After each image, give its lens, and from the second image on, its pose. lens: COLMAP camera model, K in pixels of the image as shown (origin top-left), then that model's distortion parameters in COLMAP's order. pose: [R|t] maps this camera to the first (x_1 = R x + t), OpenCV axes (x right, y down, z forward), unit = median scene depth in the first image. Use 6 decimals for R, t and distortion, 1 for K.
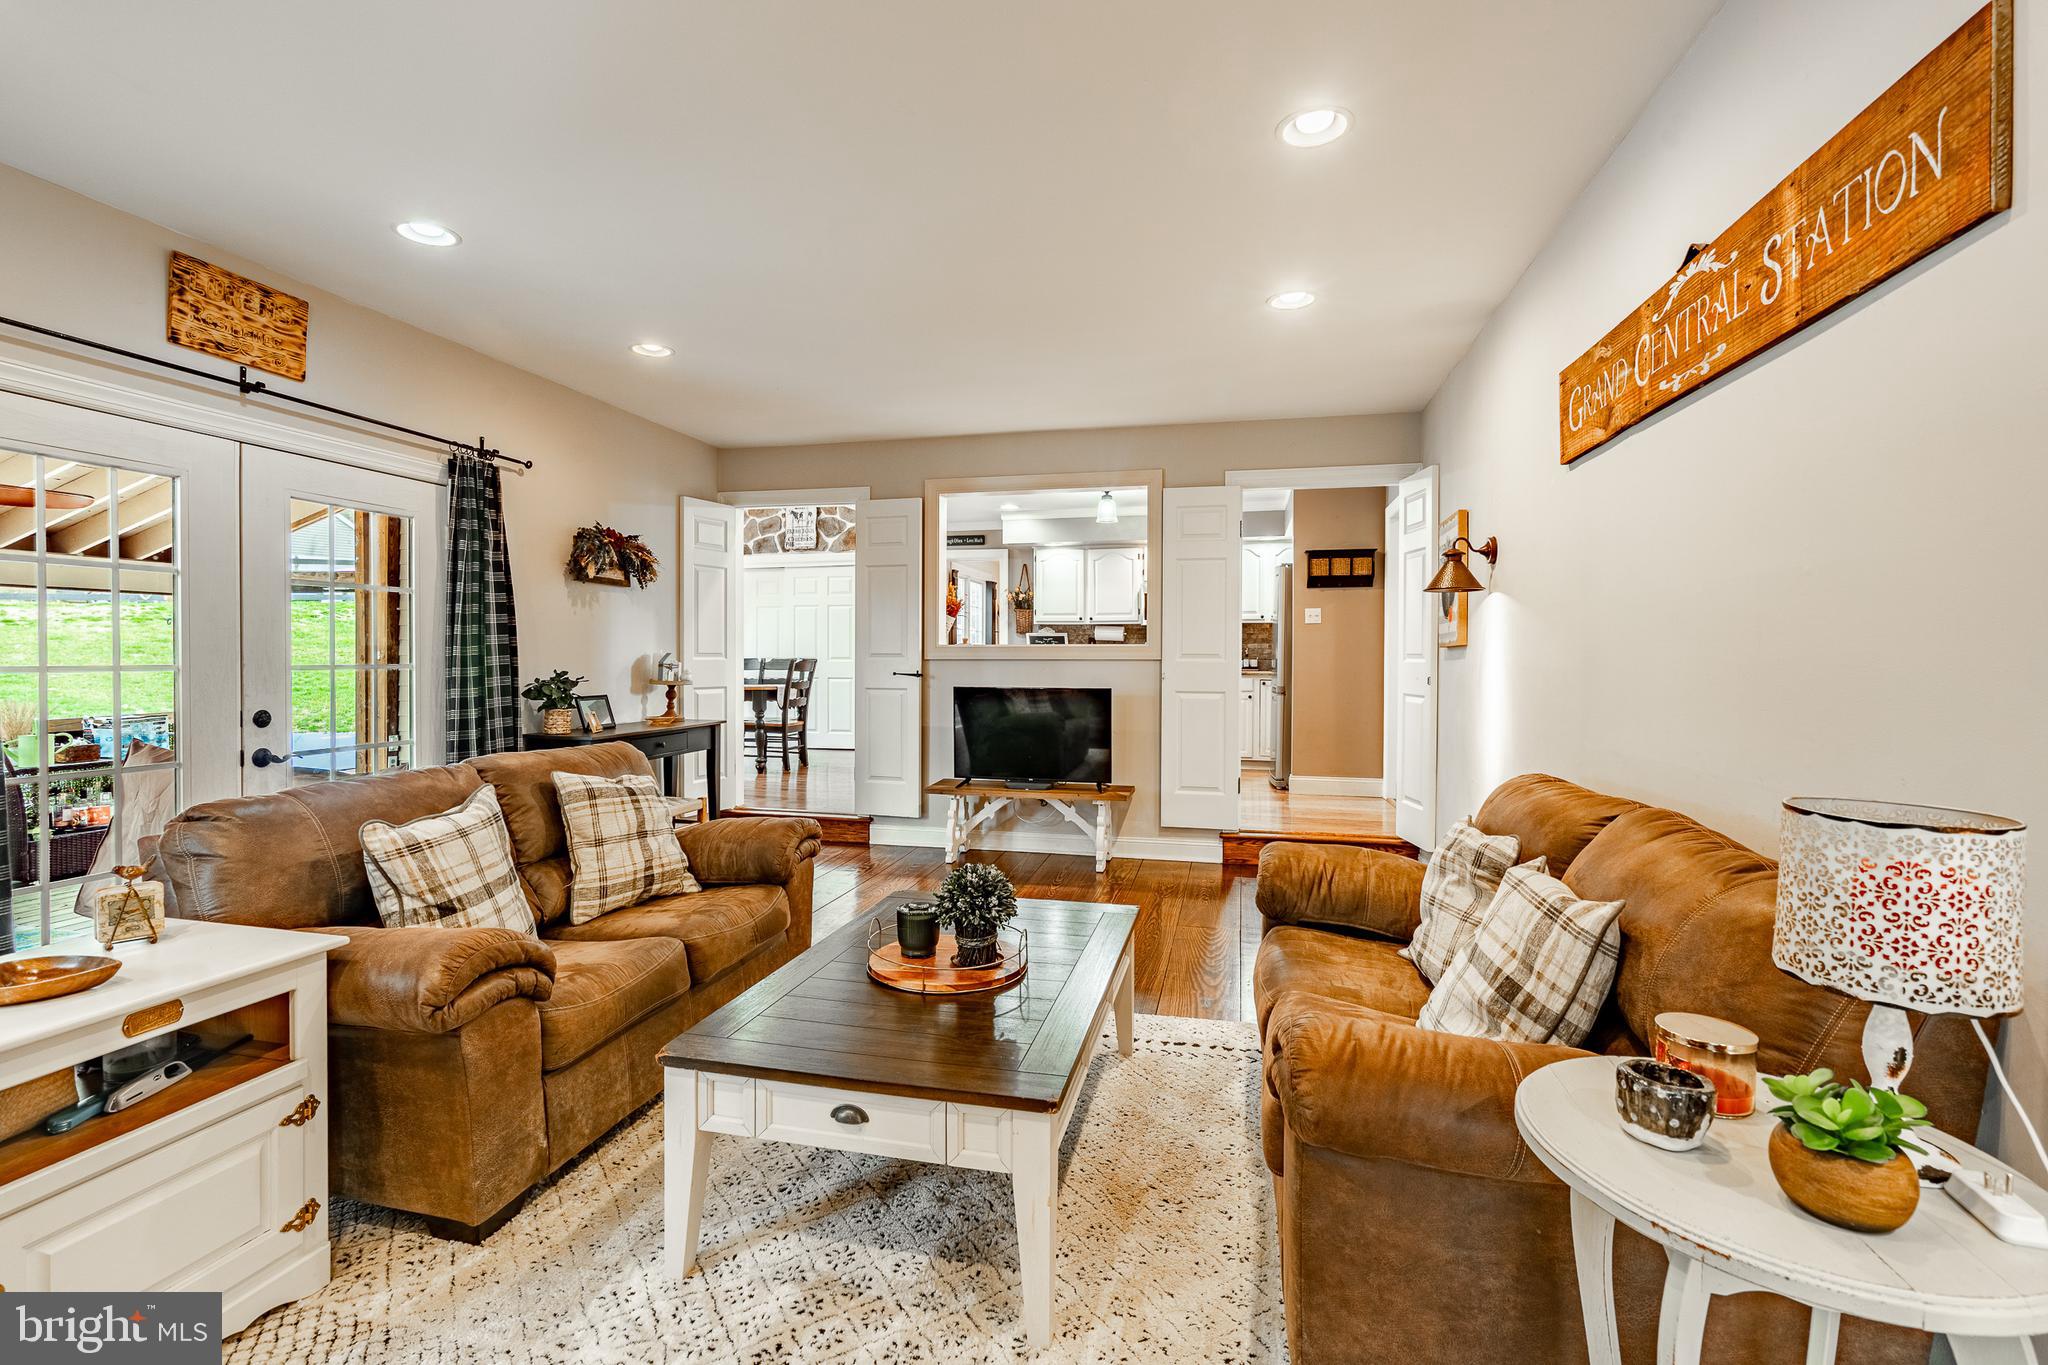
lens RADIAL K [[924.7, 0, 1024.0], [0, 924.7, 654.0], [0, 0, 1]] dist [-0.004840, -0.000340]
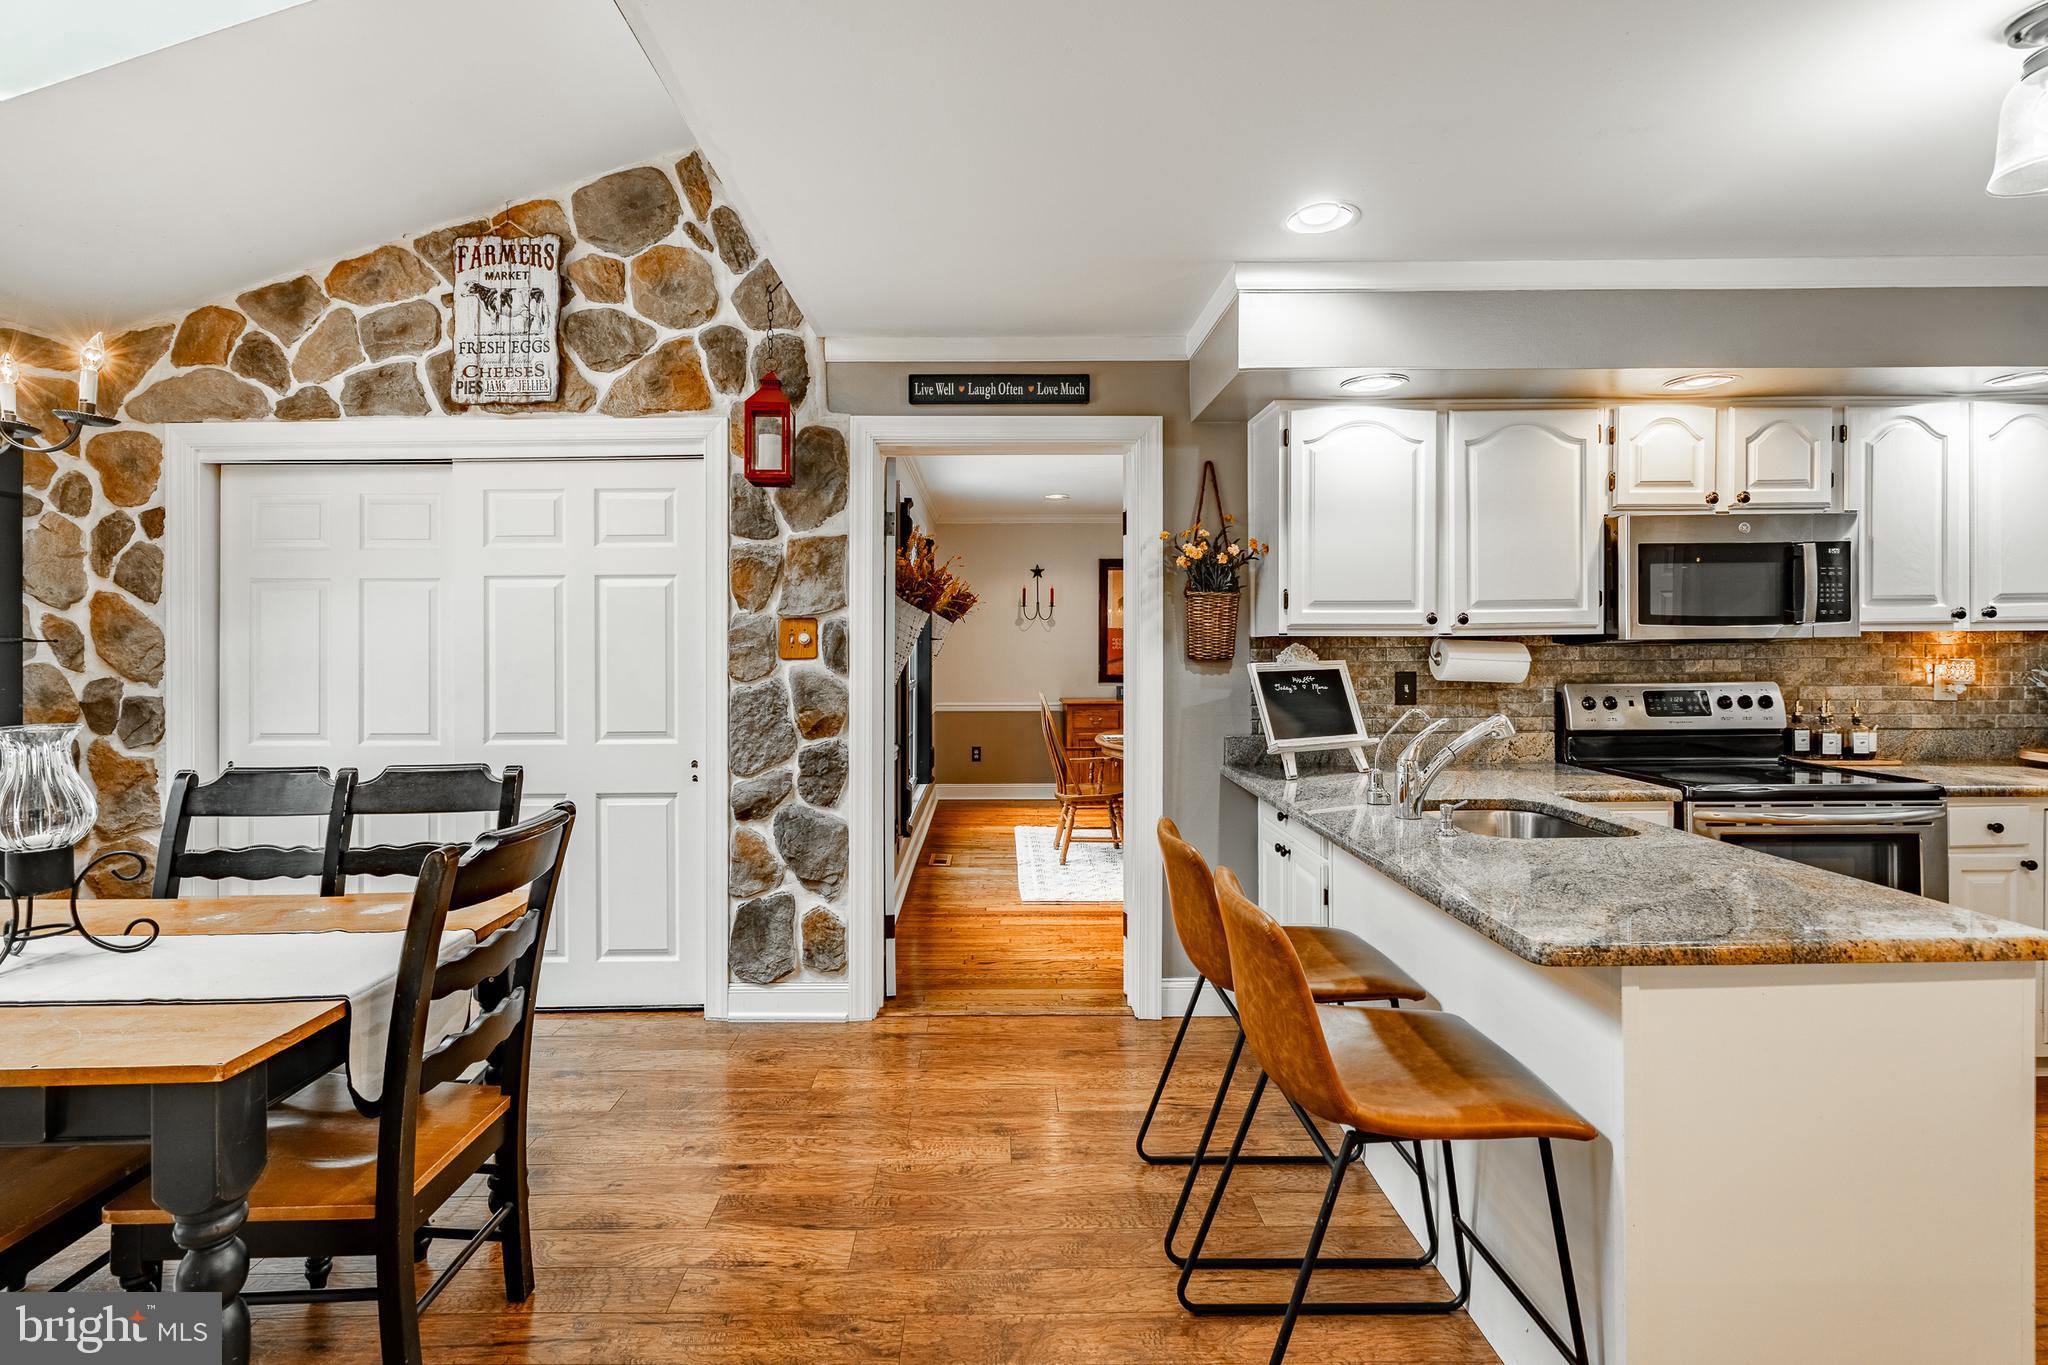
lens RADIAL K [[946.7, 0, 1009.2], [0, 946.7, 616.0], [0, 0, 1]] dist [-0.001278, -0.000138]
pose [[0.970669, -0.003493, 0.240396, -0.152579], [0.008800, 0.999741, -0.021005, -0.030957], [-0.240261, 0.022504, 0.970448, 0.648297]]
